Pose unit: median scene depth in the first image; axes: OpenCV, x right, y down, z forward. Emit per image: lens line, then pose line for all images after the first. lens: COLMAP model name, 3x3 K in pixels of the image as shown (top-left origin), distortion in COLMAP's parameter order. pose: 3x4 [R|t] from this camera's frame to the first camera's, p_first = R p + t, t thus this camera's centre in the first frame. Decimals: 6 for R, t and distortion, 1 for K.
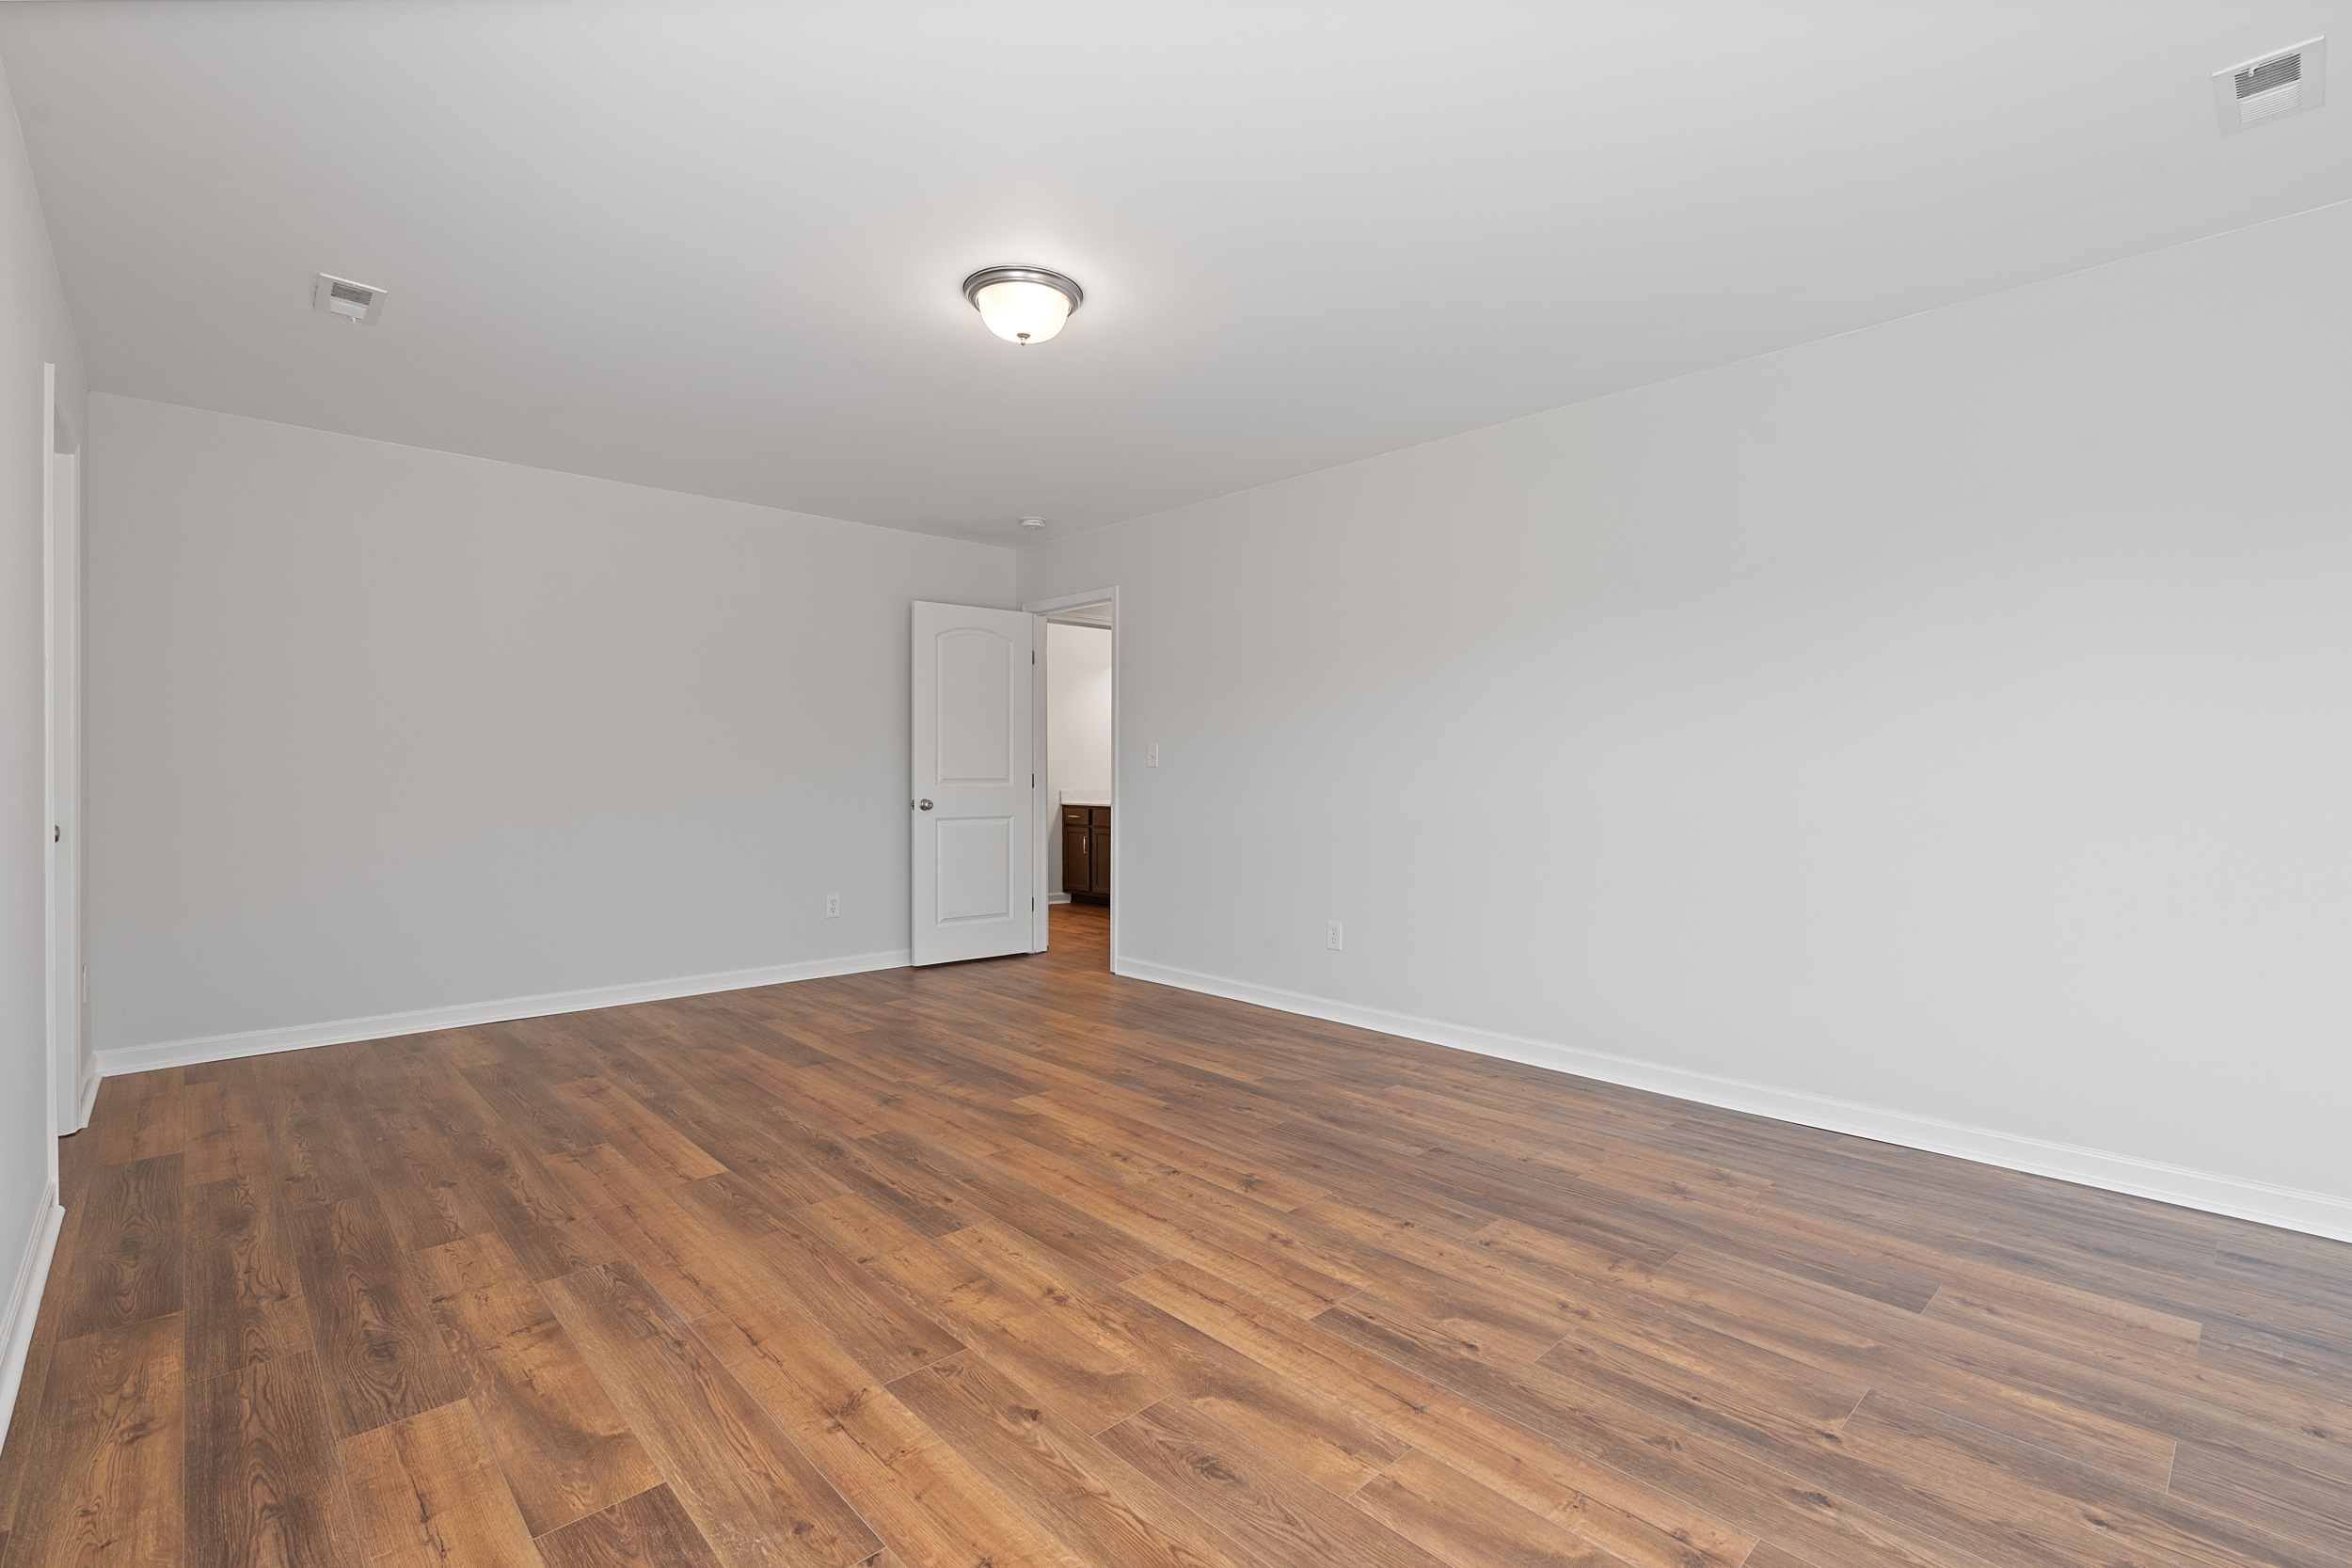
lens RADIAL K [[1059.4, 0, 1175.9], [0, 1059.4, 772.2], [0, 0, 1]] dist [0.003061, 0.000138]
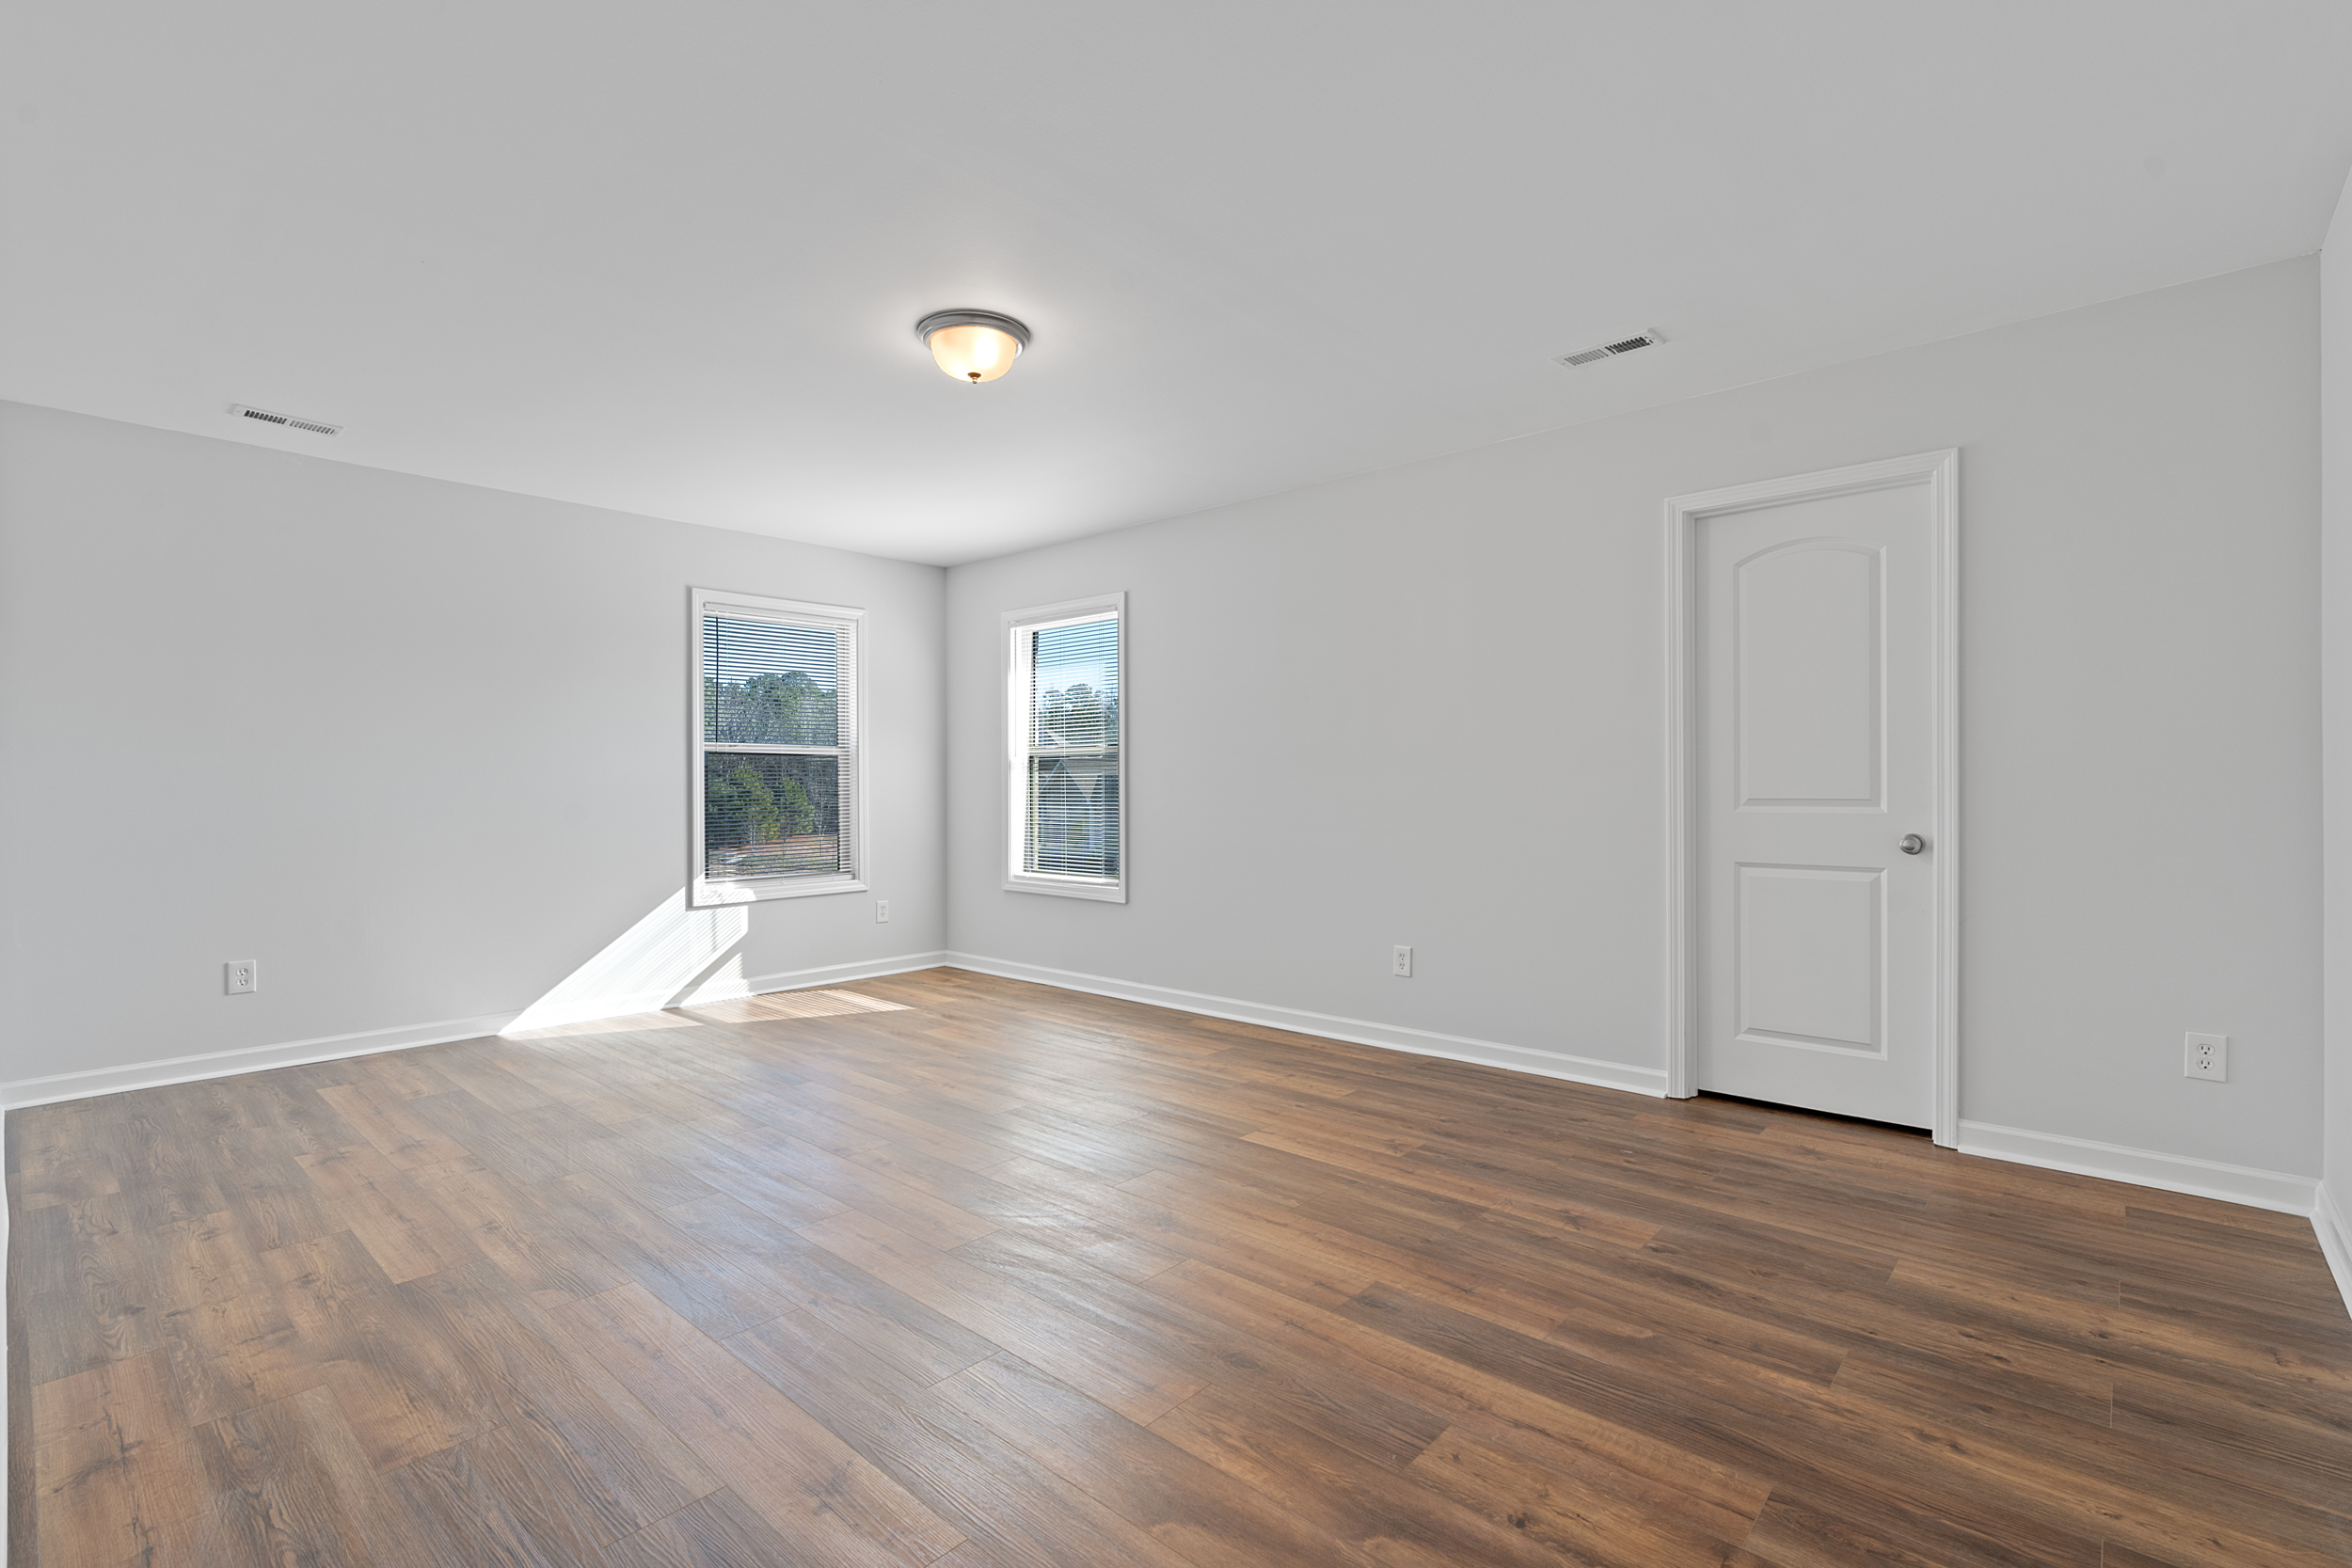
lens RADIAL K [[1059.4, 0, 1175.9], [0, 1059.4, 791.1], [0, 0, 1]] dist [0.003061, 0.000138]
pose [[-0.996186, 0.003425, -0.087184, -0.254525], [0.002831, 0.999972, 0.006937, -0.004623], [0.087205, 0.006664, -0.996168, 2.104873]]
